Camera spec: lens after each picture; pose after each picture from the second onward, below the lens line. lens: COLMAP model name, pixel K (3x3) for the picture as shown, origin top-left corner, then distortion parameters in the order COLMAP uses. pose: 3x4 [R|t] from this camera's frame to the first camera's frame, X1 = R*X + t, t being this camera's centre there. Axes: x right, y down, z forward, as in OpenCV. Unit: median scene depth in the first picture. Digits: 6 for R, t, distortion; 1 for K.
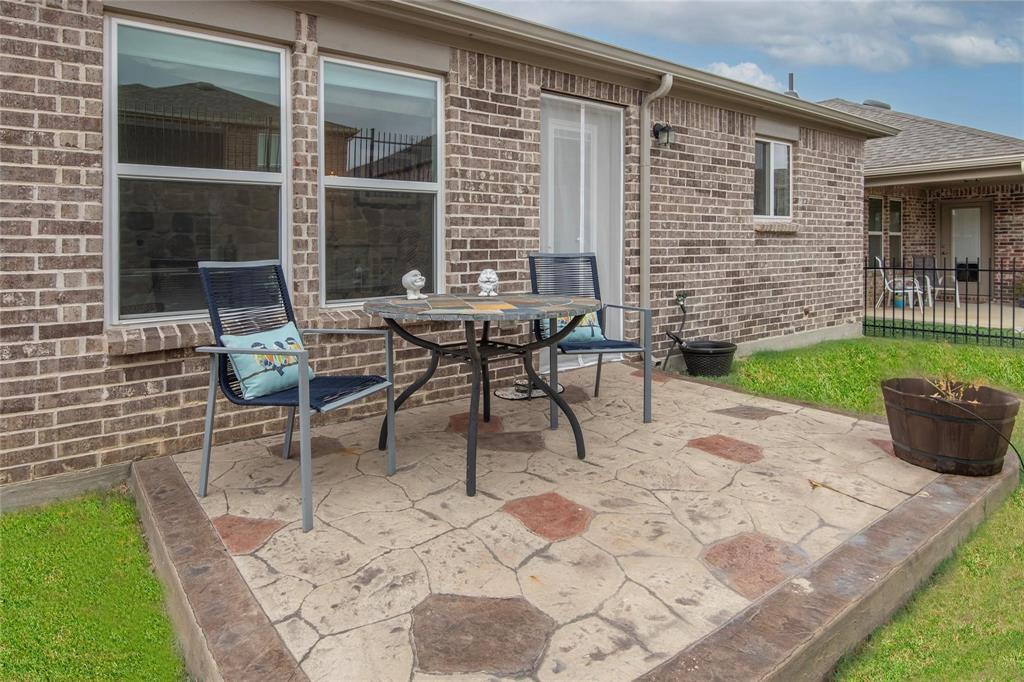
lens RADIAL K [[555.5, 0, 496.3], [0, 555.5, 285.1], [0, 0, 1]] dist [0.009378, -0.008836]
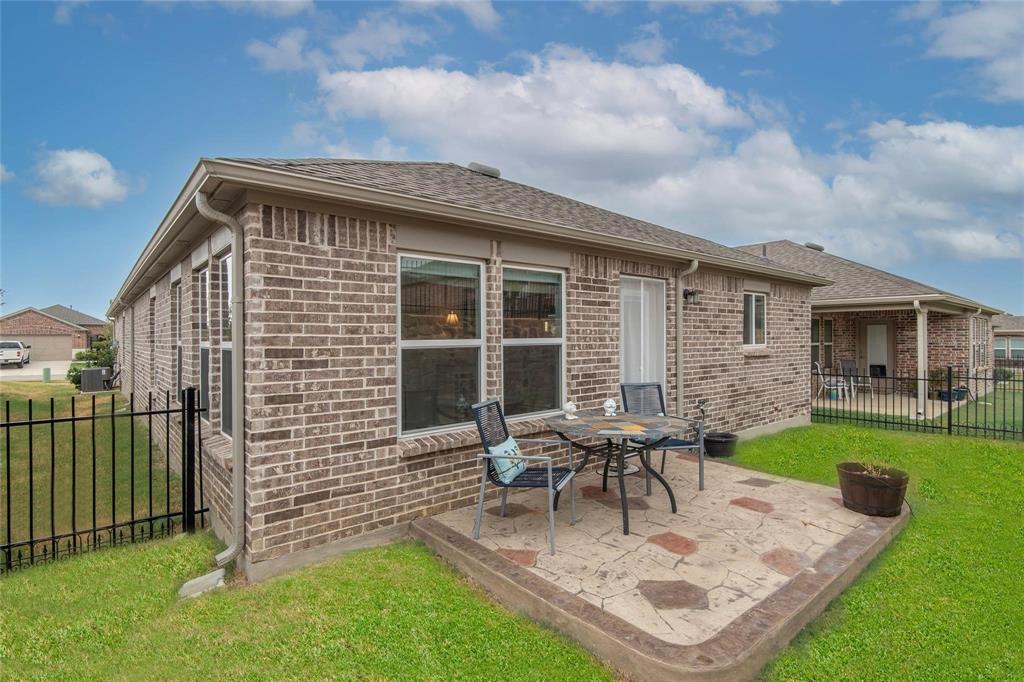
lens RADIAL K [[506.9, 0, 514.9], [0, 506.9, 346.3], [0, 0, 1]] dist [0.015268, -0.016474]
pose [[0.996388, 0.003319, 0.084852, -0.477775], [-0.001465, 0.999759, -0.021895, -0.171351], [-0.084904, 0.021692, 0.996153, -0.546336]]
